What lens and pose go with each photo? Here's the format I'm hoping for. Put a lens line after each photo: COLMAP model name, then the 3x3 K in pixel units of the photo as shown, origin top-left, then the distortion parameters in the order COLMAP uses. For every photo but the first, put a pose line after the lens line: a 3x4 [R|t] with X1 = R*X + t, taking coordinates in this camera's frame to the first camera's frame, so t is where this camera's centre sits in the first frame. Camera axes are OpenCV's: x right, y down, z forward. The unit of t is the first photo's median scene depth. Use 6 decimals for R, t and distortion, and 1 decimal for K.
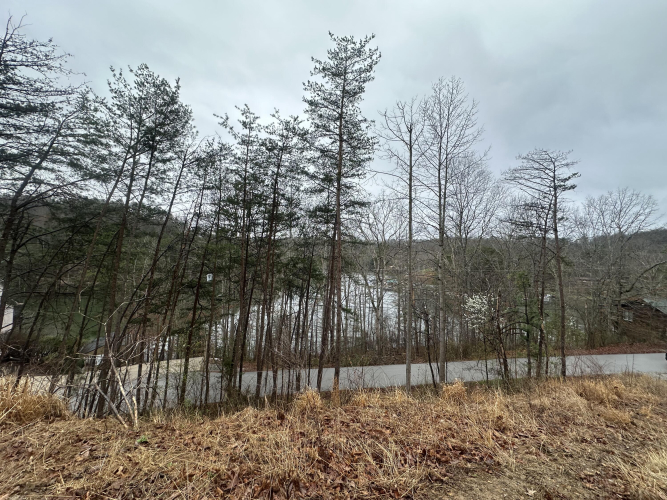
lens RADIAL K [[265.1, 0, 333.5], [0, 265.1, 250.0], [0, 0, 1]] dist [-0.003037, 0.000677]
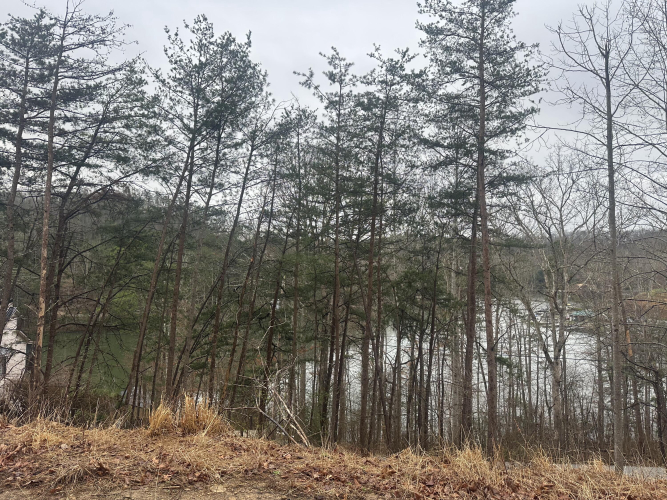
lens RADIAL K [[464.0, 0, 338.2], [0, 464.0, 248.5], [0, 0, 1]] dist [0.097053, -0.132345]
pose [[0.966626, -0.032904, -0.254071, -0.027387], [0.028126, 0.999353, -0.022416, -0.009137], [0.254644, 0.014522, 0.966926, -0.130466]]
